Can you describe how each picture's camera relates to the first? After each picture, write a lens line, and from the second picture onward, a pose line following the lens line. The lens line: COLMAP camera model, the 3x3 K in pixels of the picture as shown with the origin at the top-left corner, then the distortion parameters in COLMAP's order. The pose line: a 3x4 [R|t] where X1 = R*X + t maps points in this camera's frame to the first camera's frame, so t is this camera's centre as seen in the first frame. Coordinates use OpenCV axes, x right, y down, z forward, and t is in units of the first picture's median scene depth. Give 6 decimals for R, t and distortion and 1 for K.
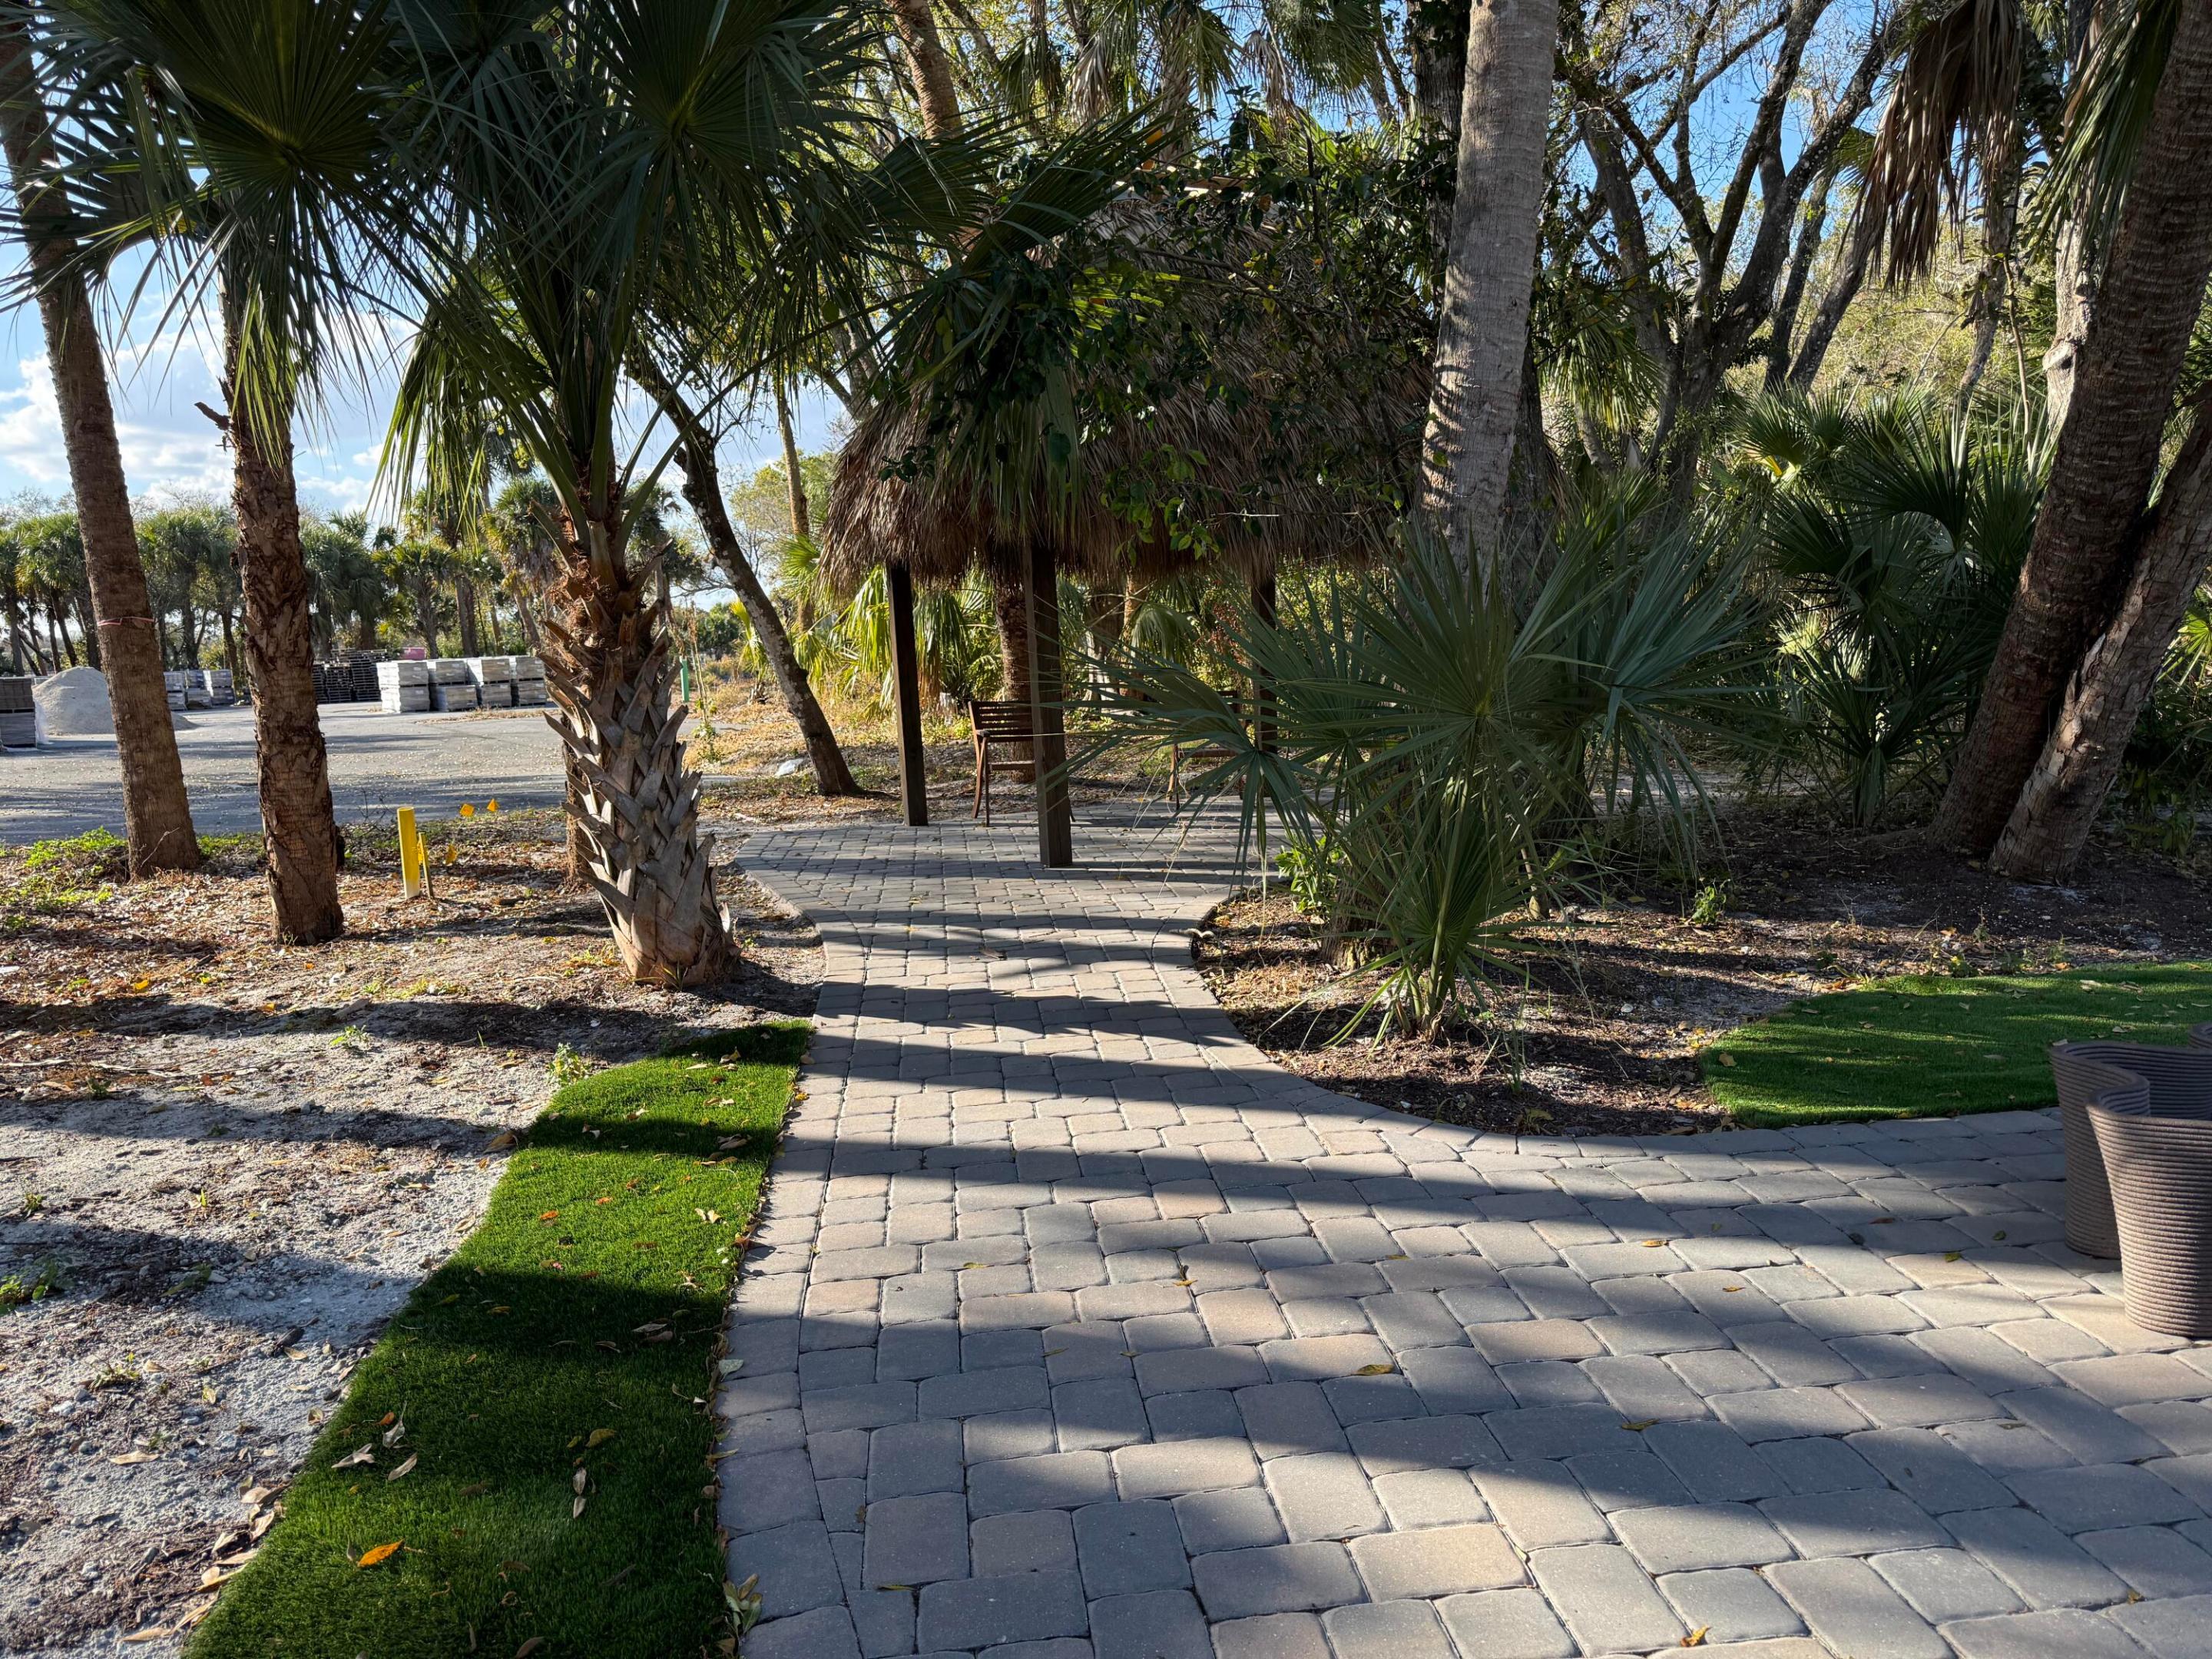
lens RADIAL K [[1514.6, 0, 1153.4], [0, 1514.6, 814.2], [0, 0, 1]] dist [0.093890, -0.139102]
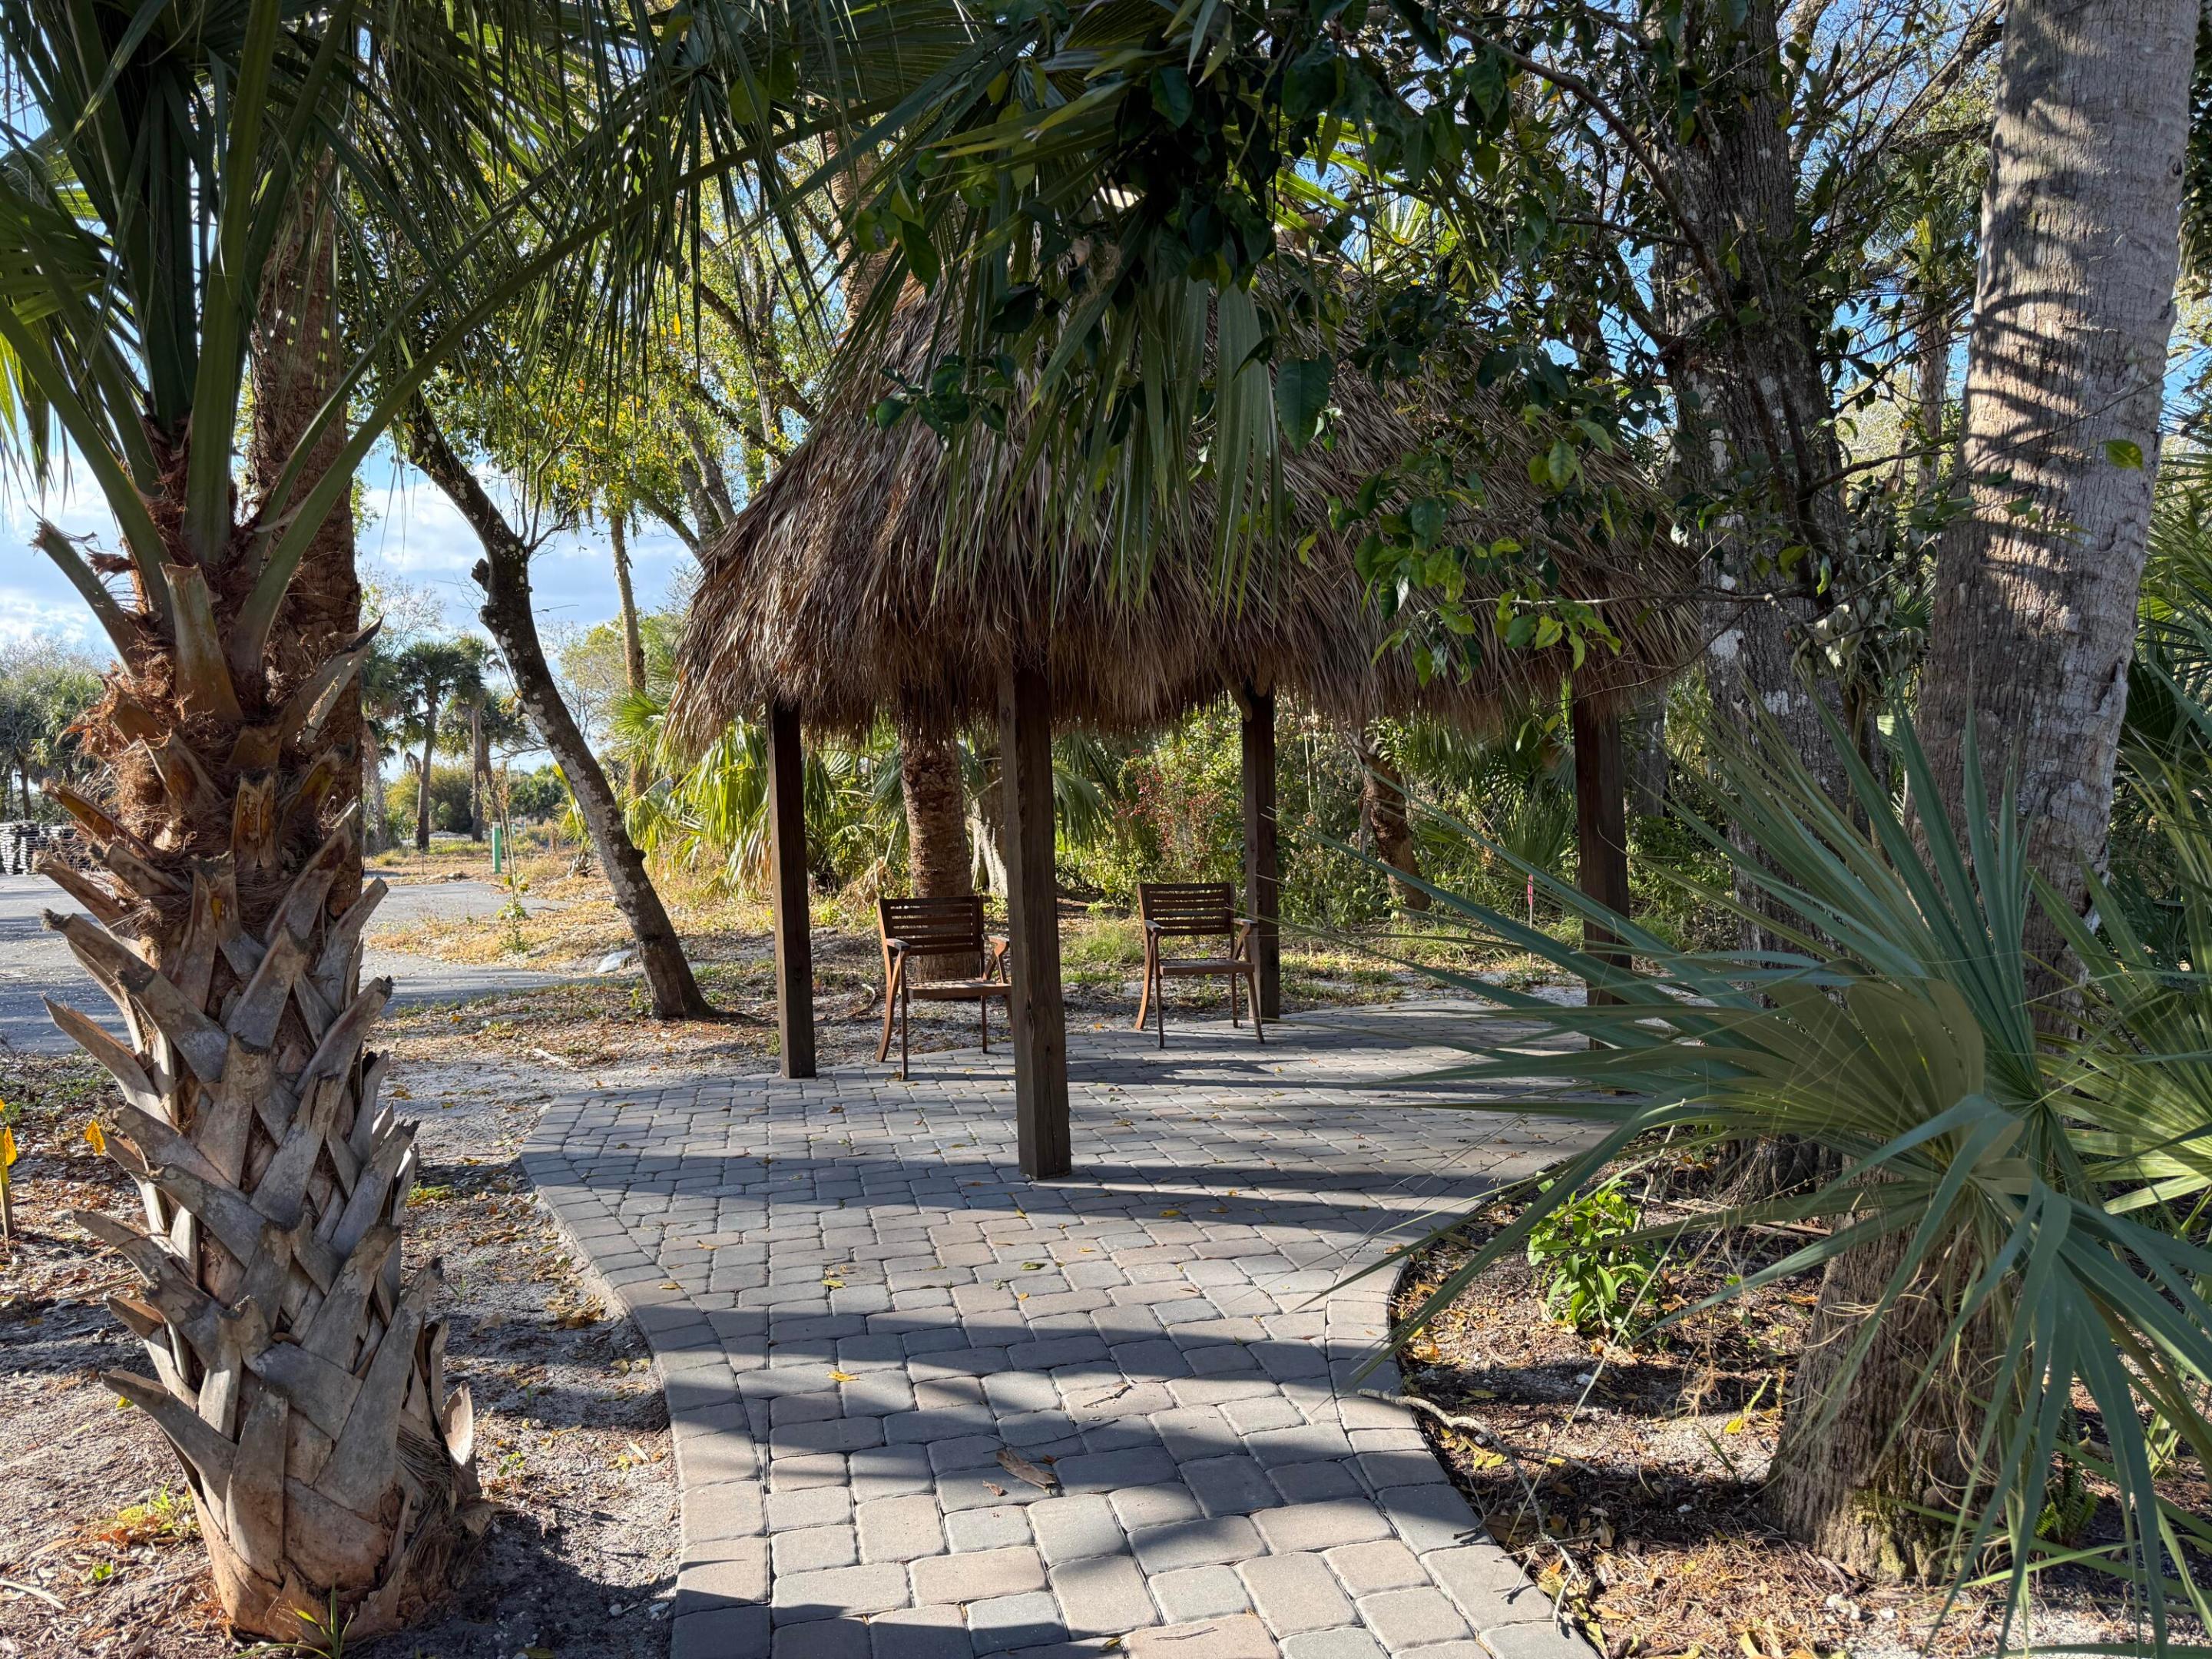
lens RADIAL K [[1514.6, 0, 1153.4], [0, 1514.6, 814.2], [0, 0, 1]] dist [0.093890, -0.139102]
pose [[0.994590, 0.007419, 0.103614, -0.068177], [0.003890, 0.994087, -0.108517, -0.036823], [-0.103806, 0.108333, 0.988680, 0.277664]]
